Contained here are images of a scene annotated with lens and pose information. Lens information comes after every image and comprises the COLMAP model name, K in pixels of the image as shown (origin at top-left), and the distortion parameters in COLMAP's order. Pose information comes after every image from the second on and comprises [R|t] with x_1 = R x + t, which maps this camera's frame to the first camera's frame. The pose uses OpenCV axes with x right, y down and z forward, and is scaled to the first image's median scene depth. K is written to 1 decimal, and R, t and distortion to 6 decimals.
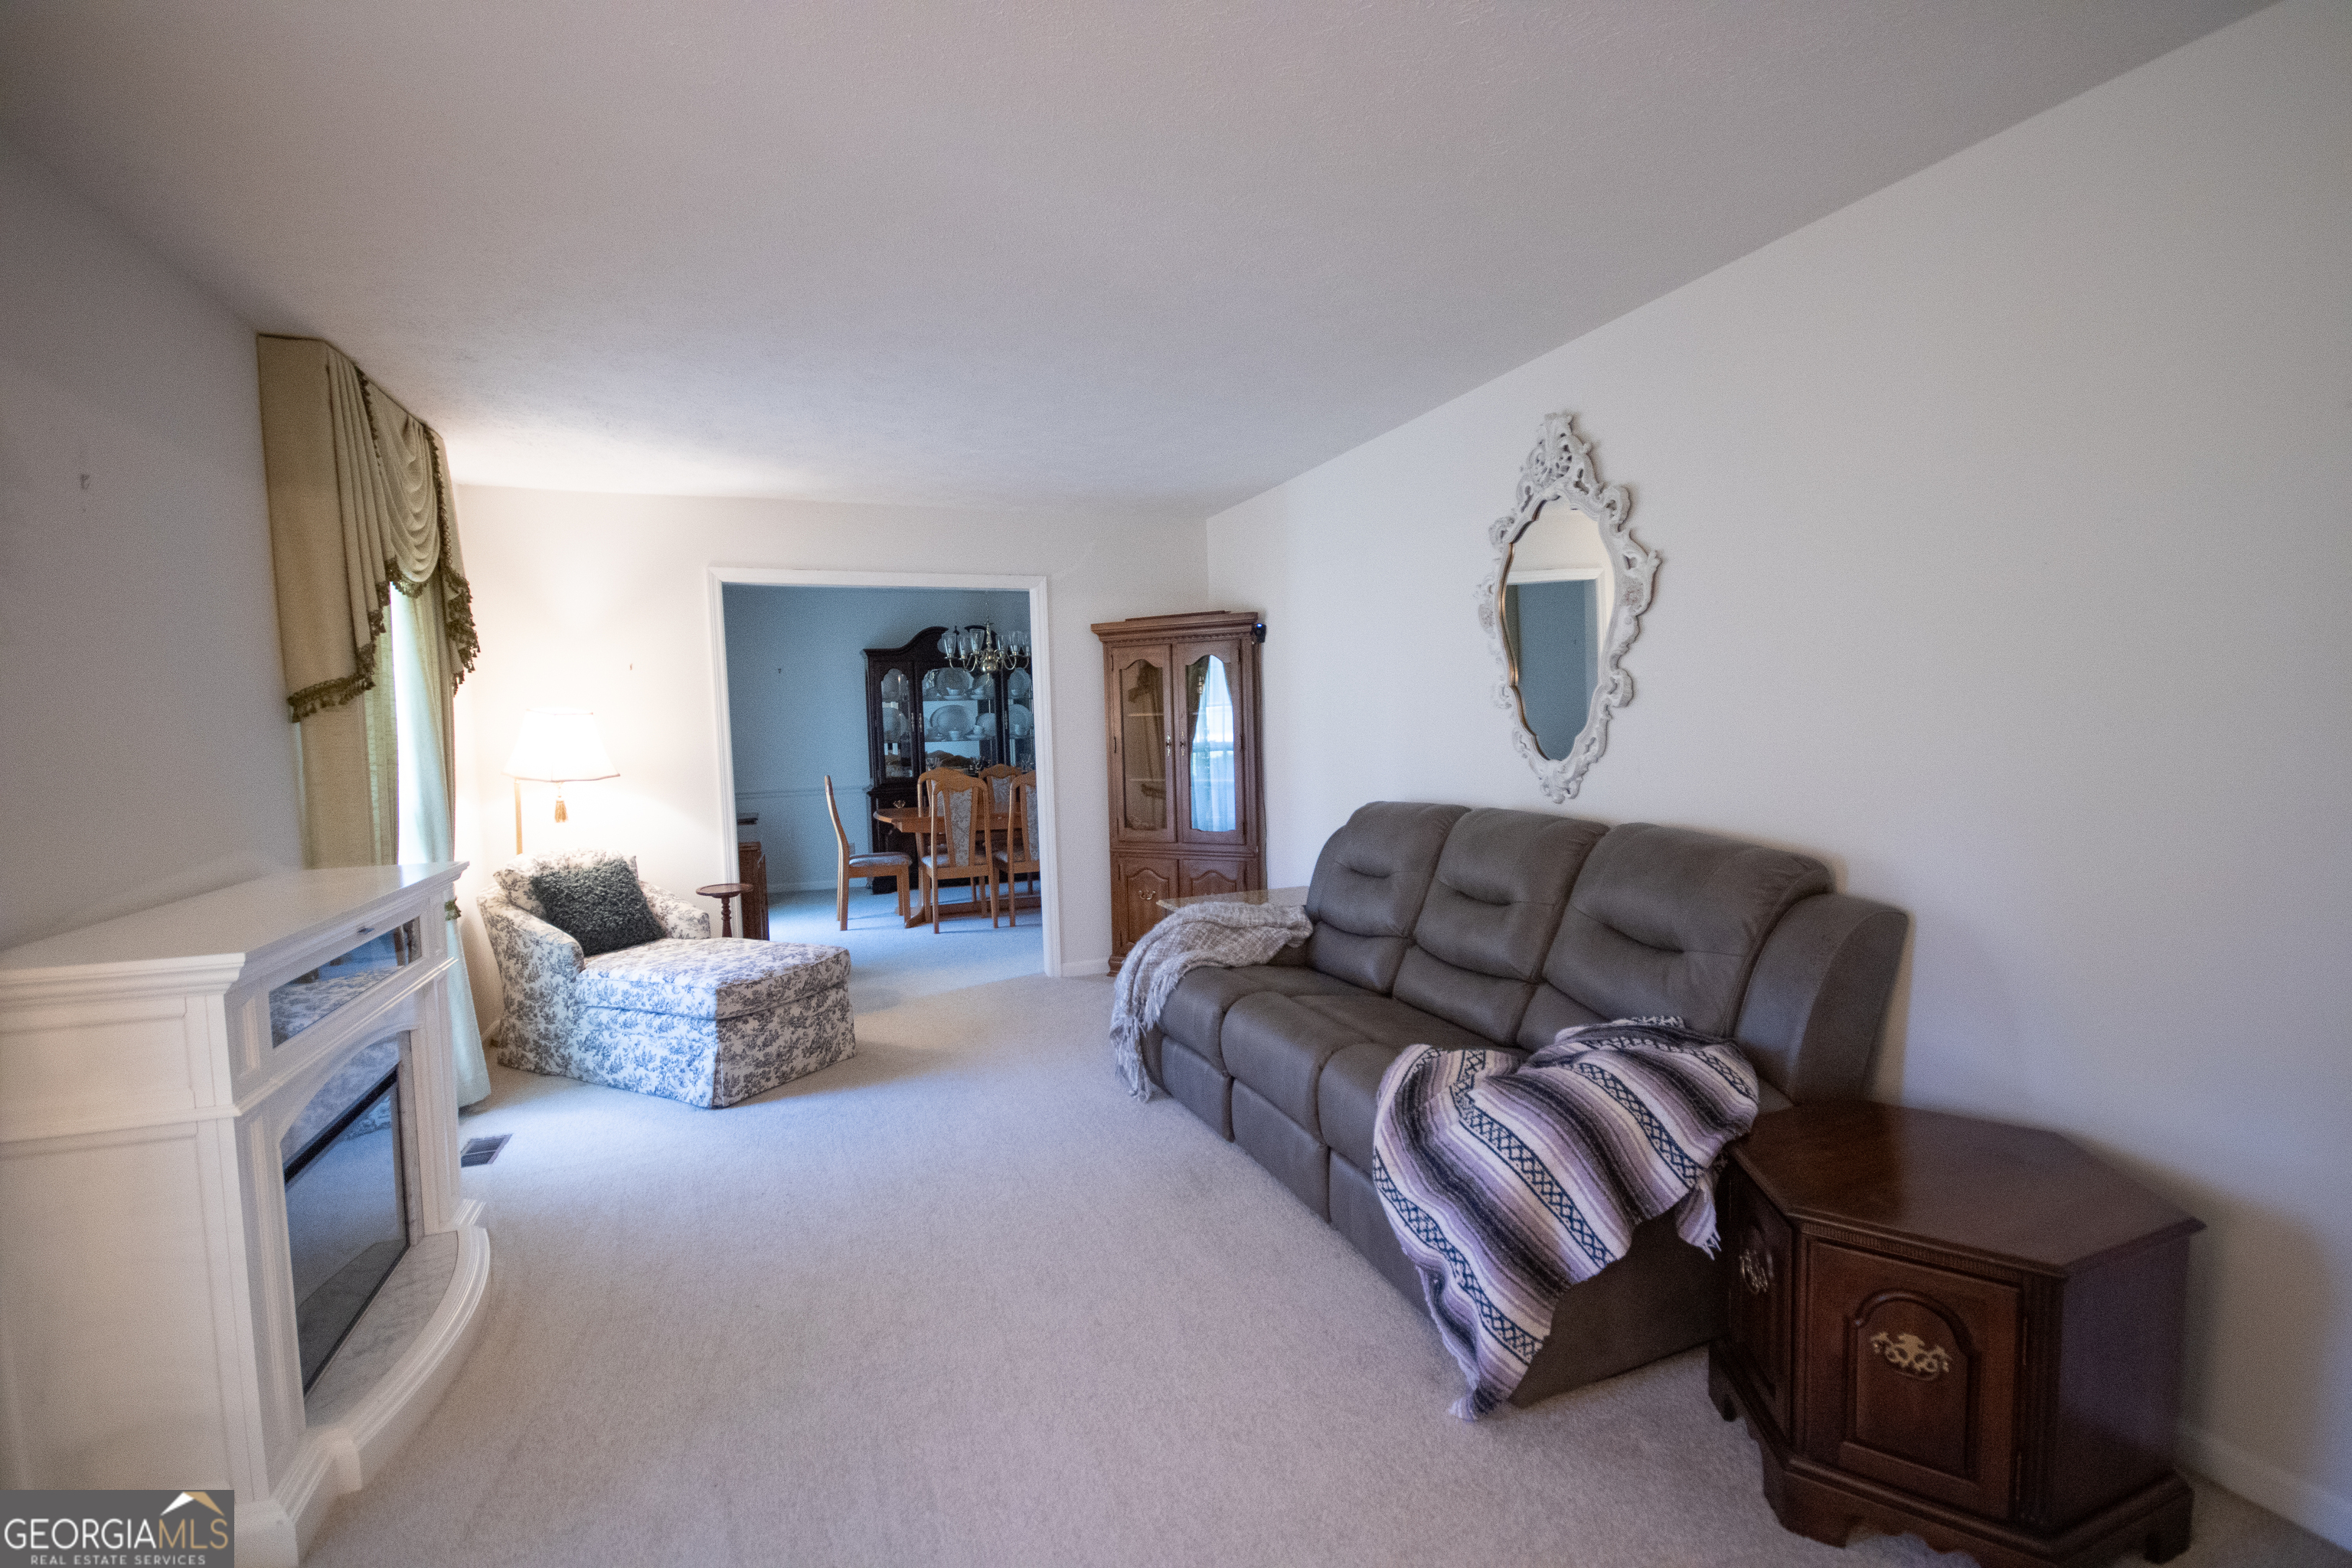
lens RADIAL K [[1121.6, 0, 1176.0], [0, 1121.6, 784.0], [0, 0, 1]] dist [-0.001475, -0.000023]
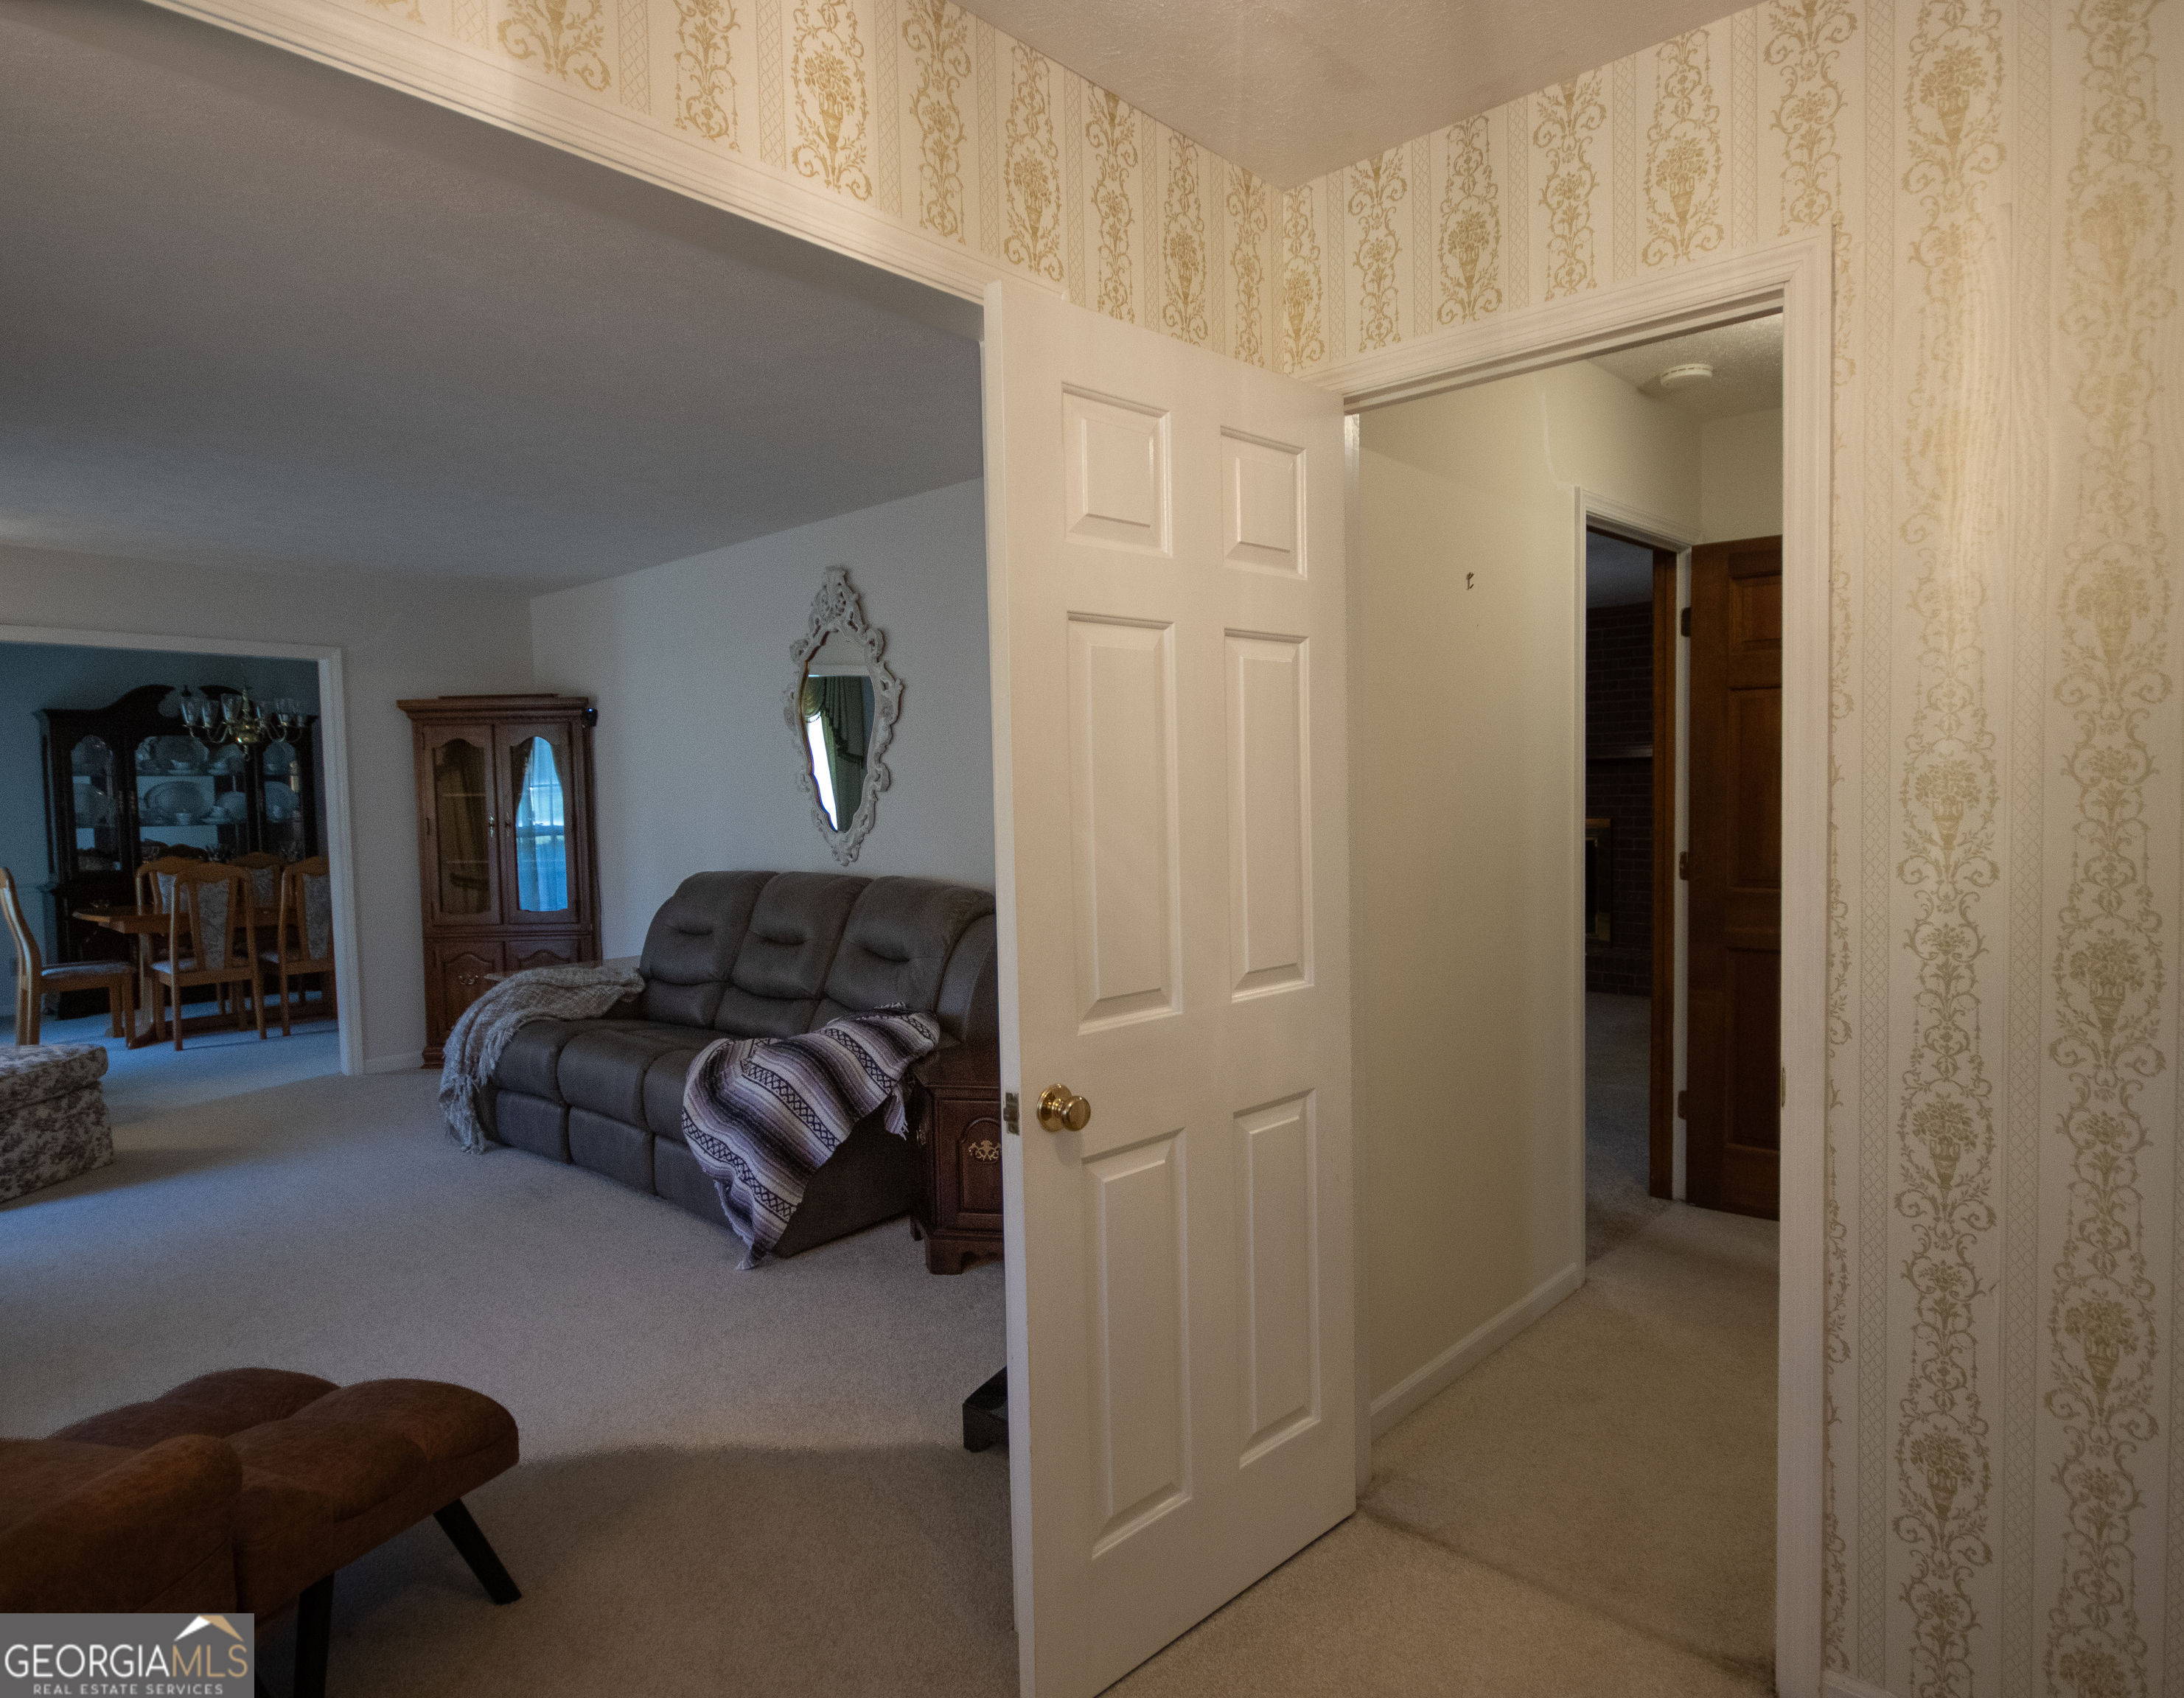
lens RADIAL K [[1105.1, 0, 1092.0], [0, 1105.1, 849.0], [0, 0, 1]] dist [0.001591, 0.000614]
pose [[0.879049, -0.014357, 0.476515, -0.012581], [0.021909, 0.999707, -0.010296, 0.014904], [-0.476228, 0.019491, 0.879106, -0.222205]]
